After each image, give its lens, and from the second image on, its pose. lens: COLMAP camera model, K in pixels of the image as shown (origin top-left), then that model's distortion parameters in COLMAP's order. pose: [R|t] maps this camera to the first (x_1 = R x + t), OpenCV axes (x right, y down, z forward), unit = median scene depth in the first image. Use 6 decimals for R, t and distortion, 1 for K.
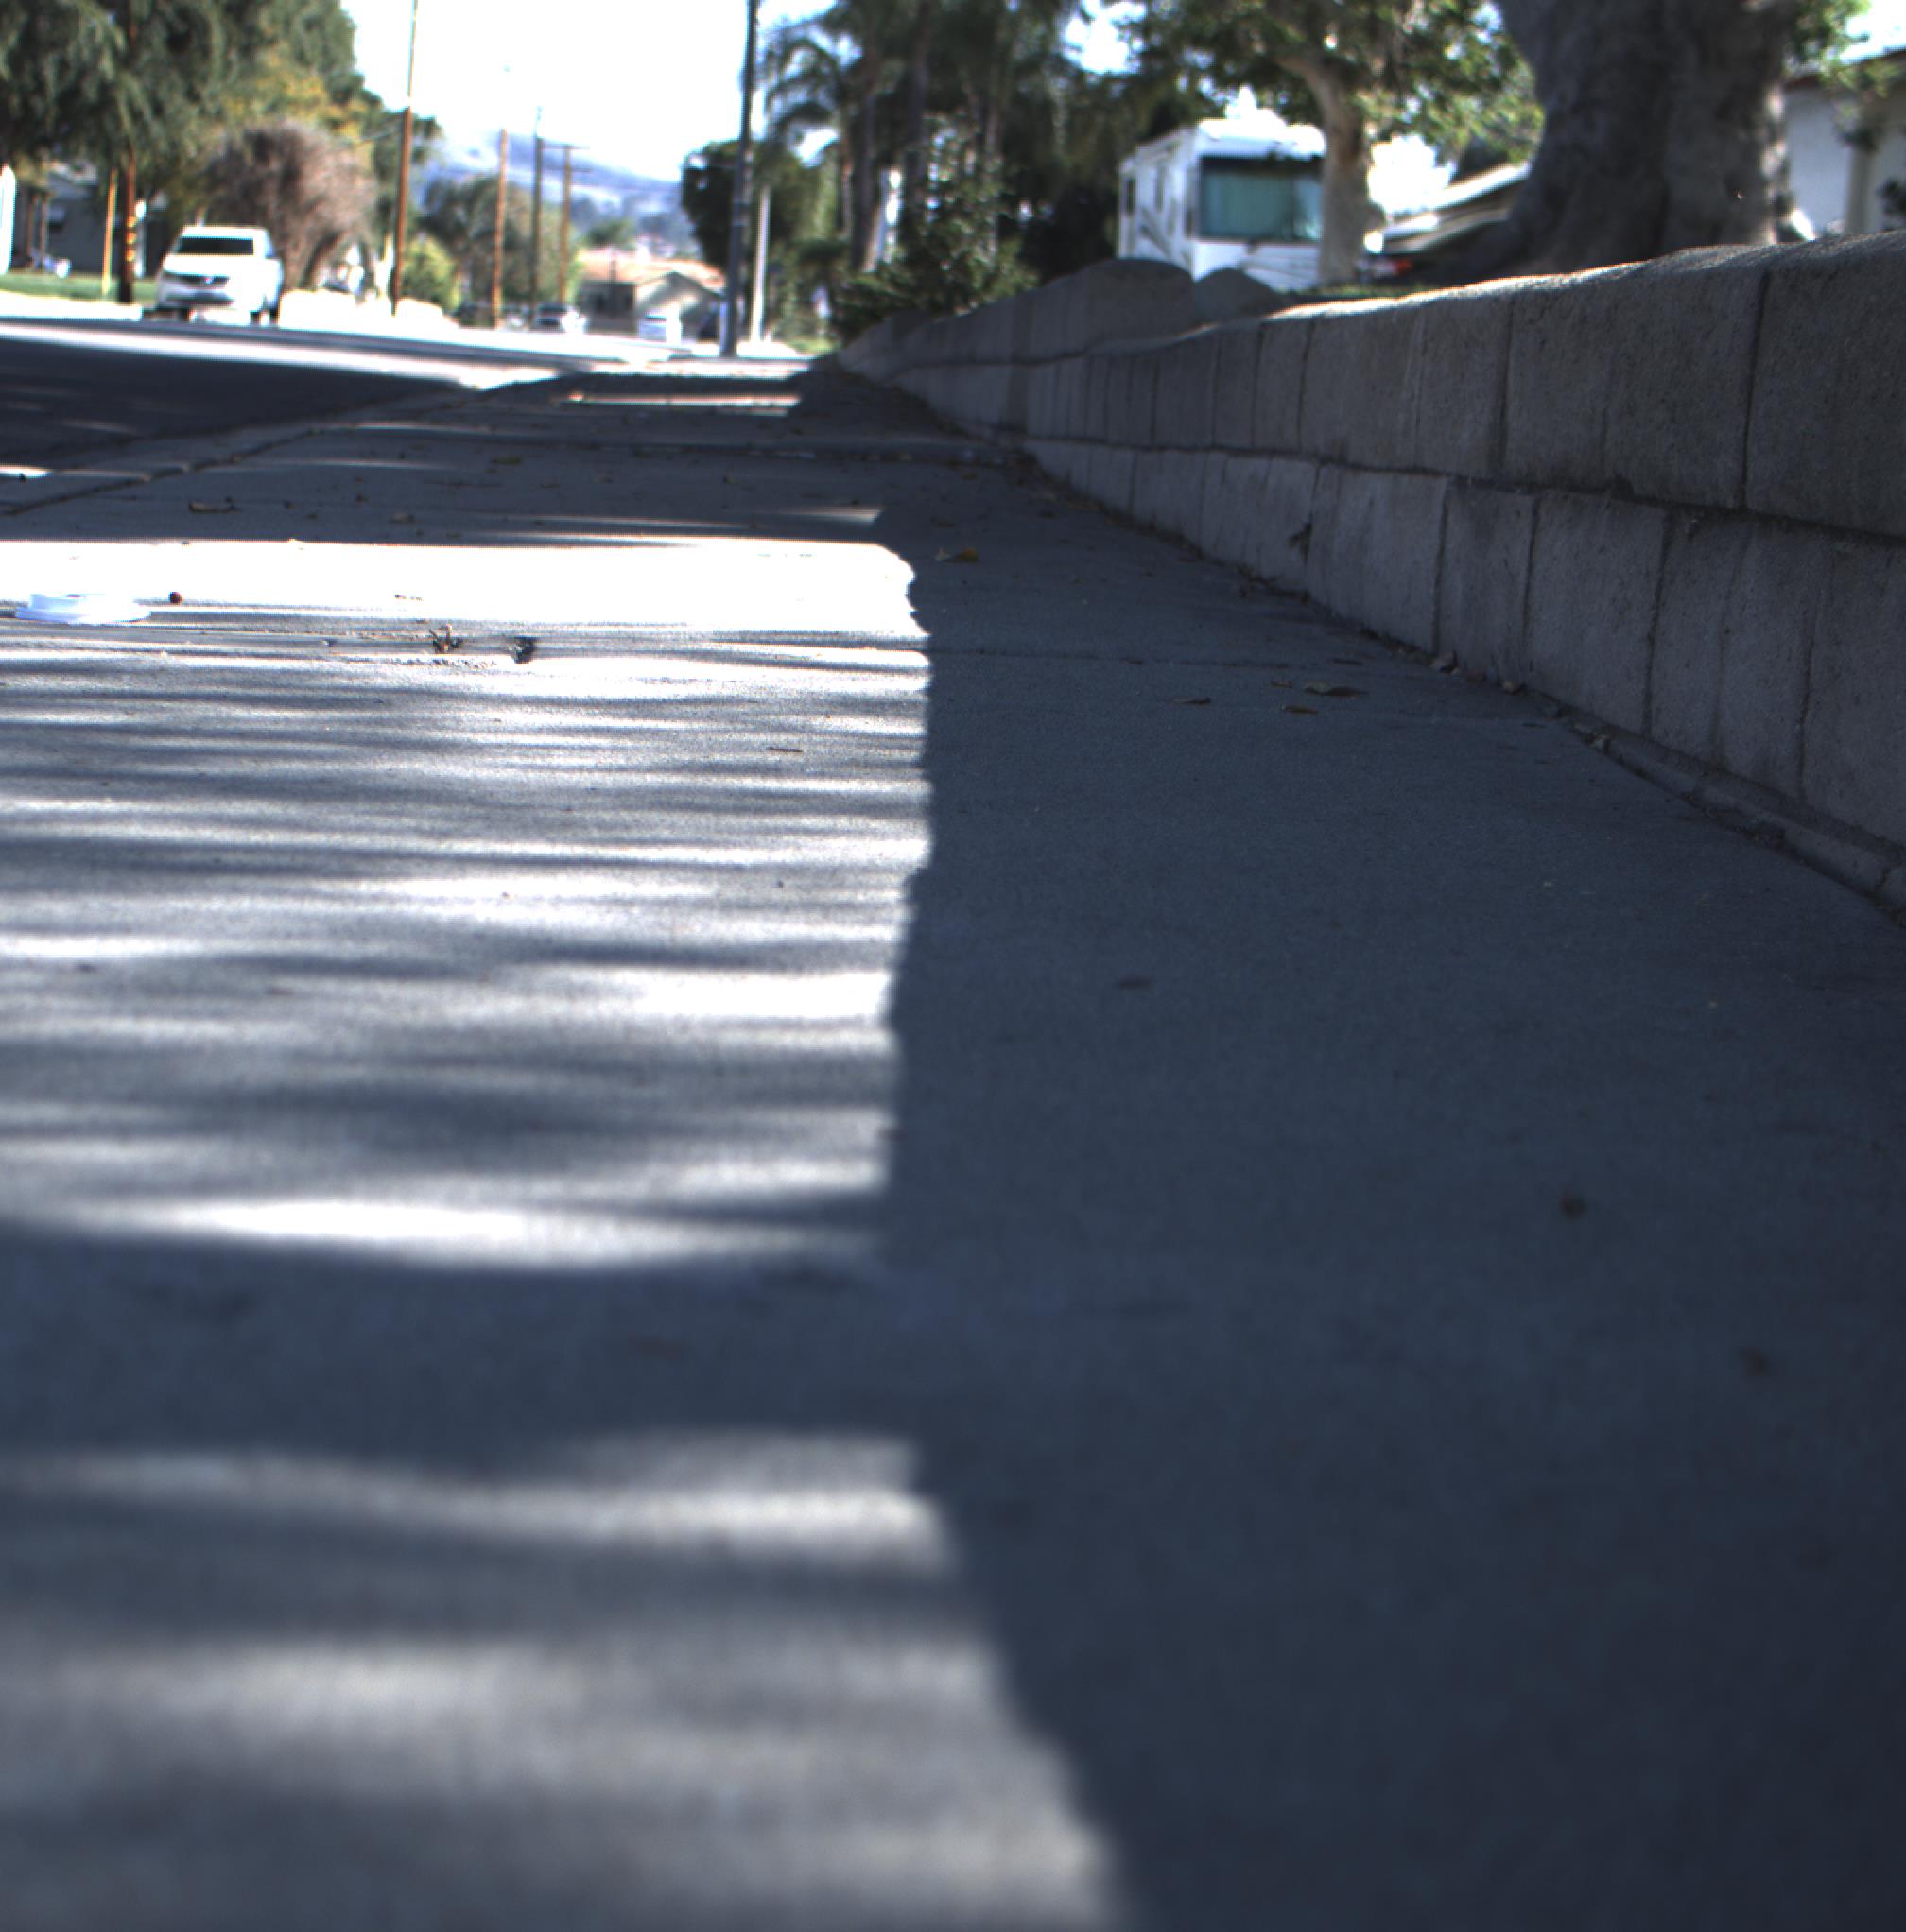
lens RADIAL K [[4307.7, 0, 758.7], [0, 4307.7, 965.2], [0, 0, 1]] dist [-0.195134, 0.832199]
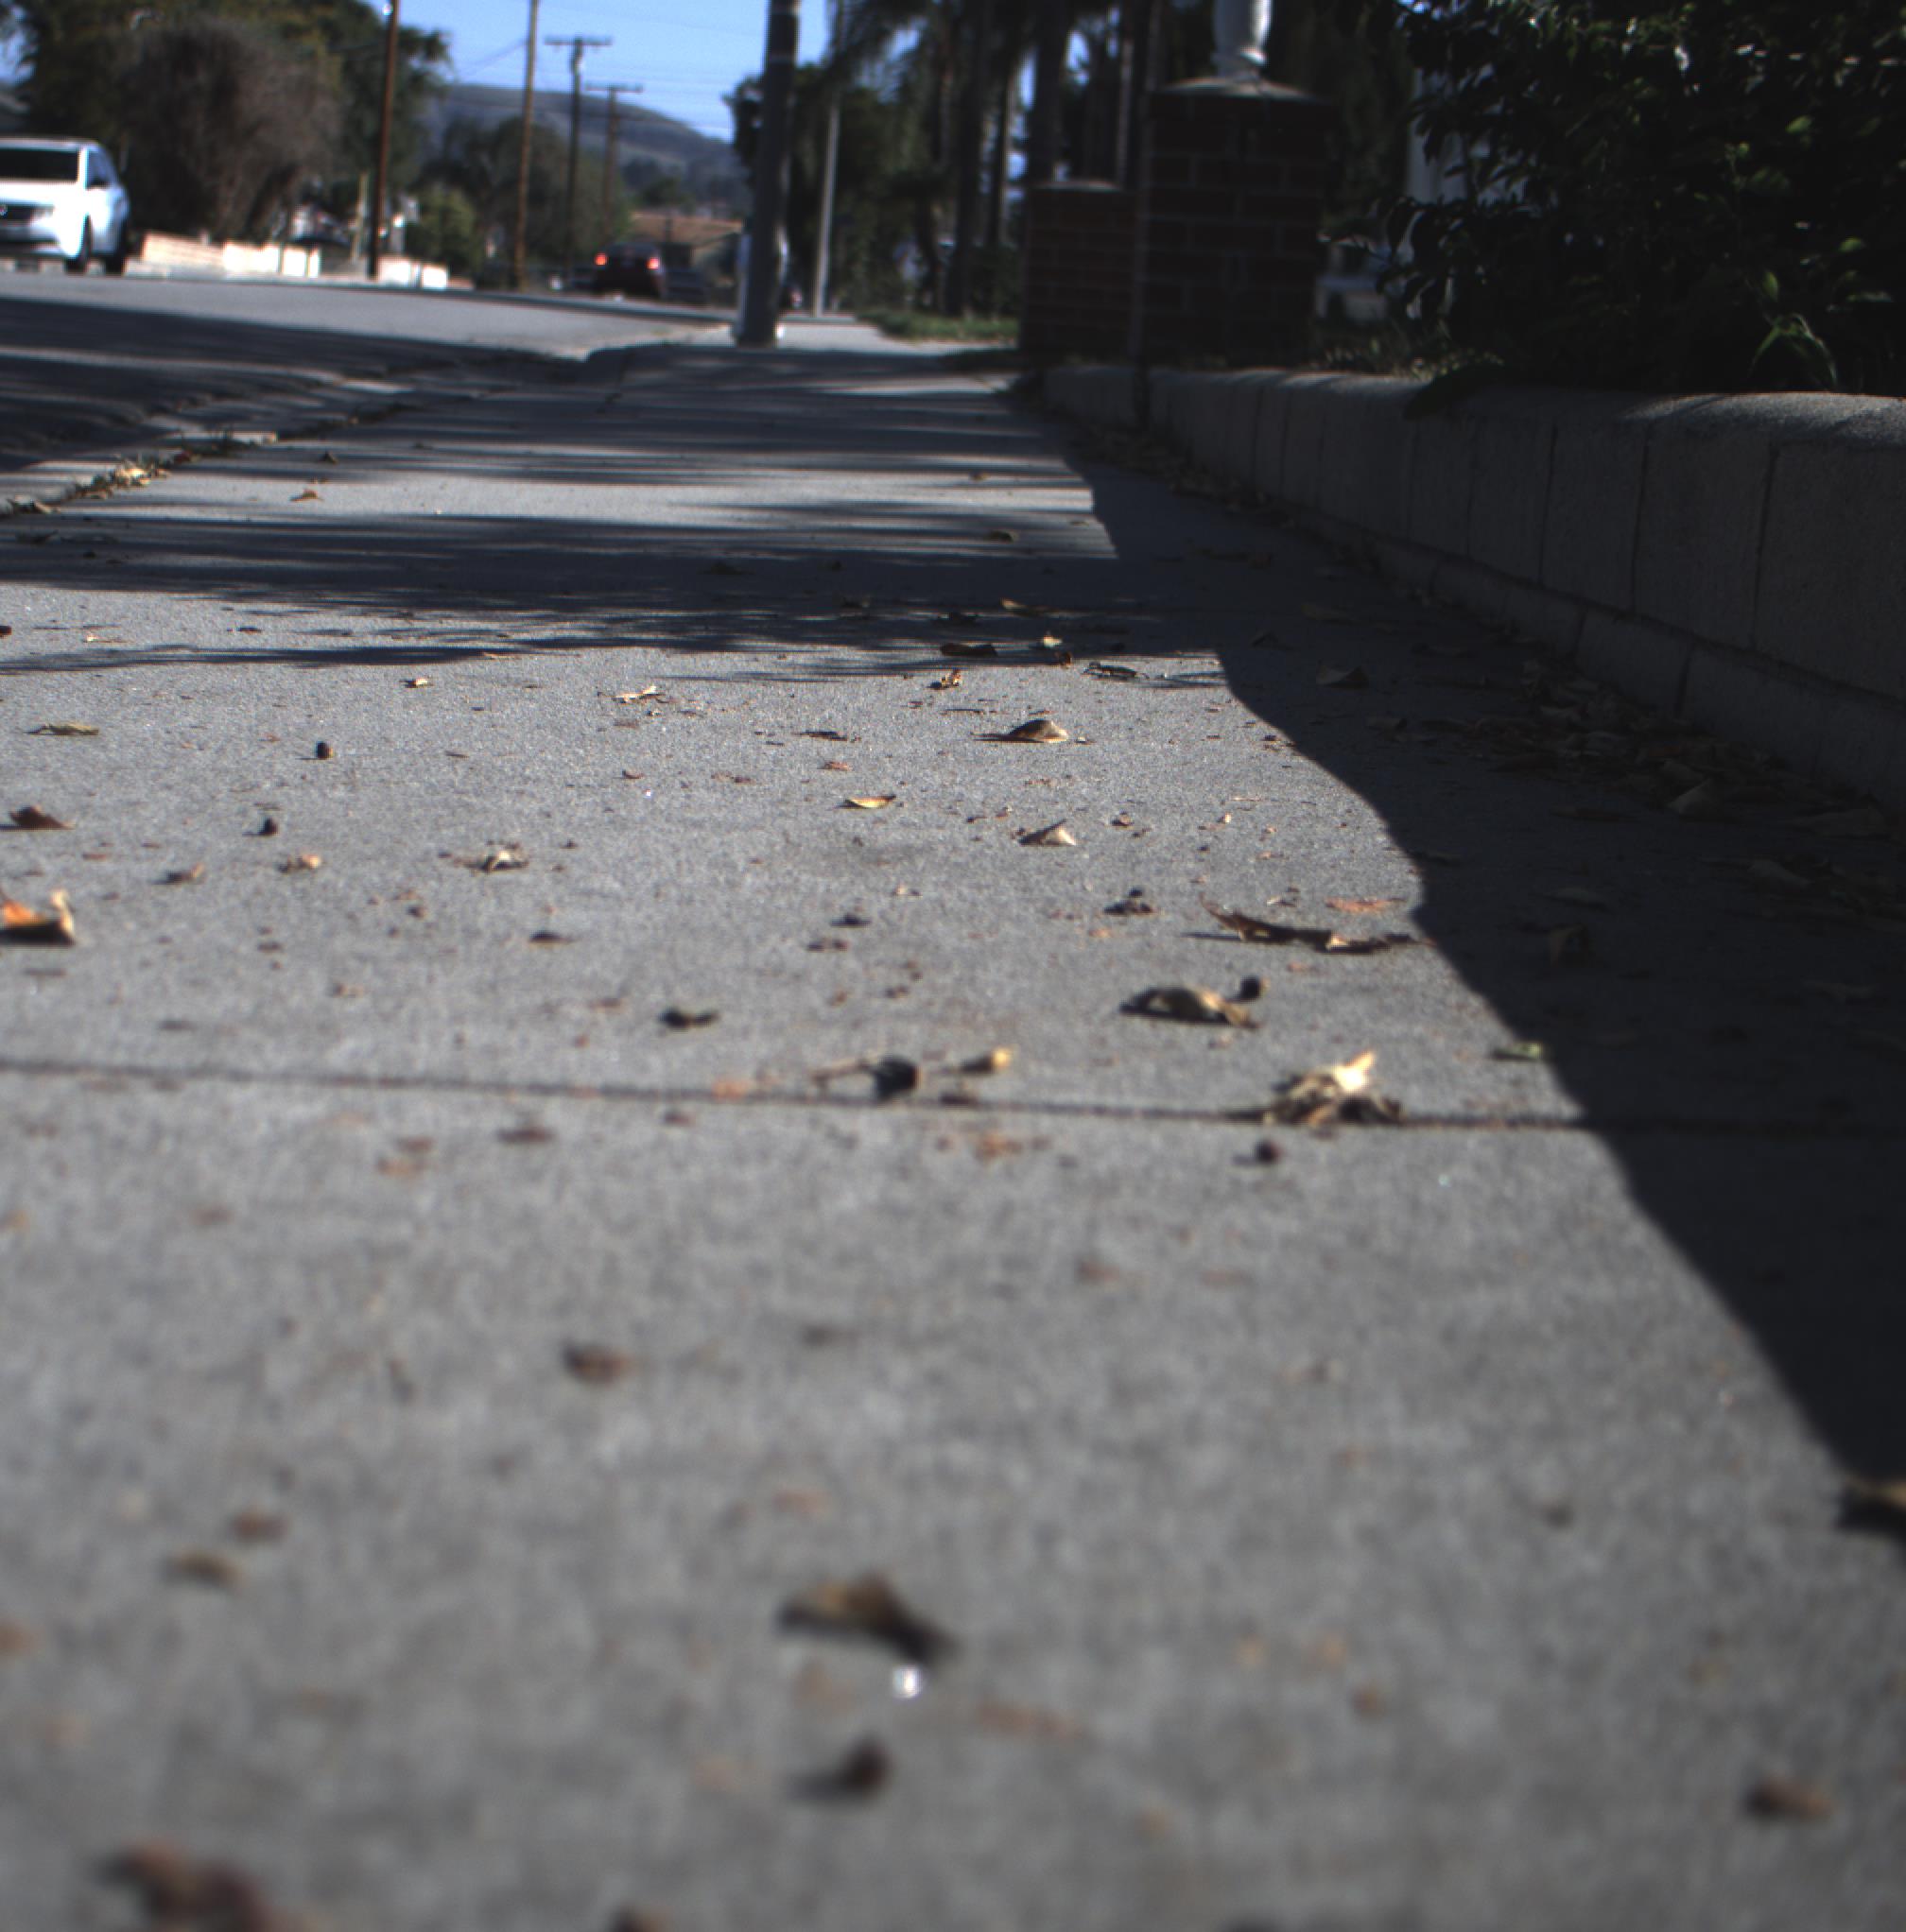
lens RADIAL K [[4307.7, 0, 758.7], [0, 4307.7, 965.2], [0, 0, 1]] dist [-0.195134, 0.832199]
pose [[0.999827, 0.013051, -0.013268, 0.000231], [-0.012950, 0.999887, 0.007647, -0.032891], [0.013367, -0.007473, 0.999883, 0.223581]]
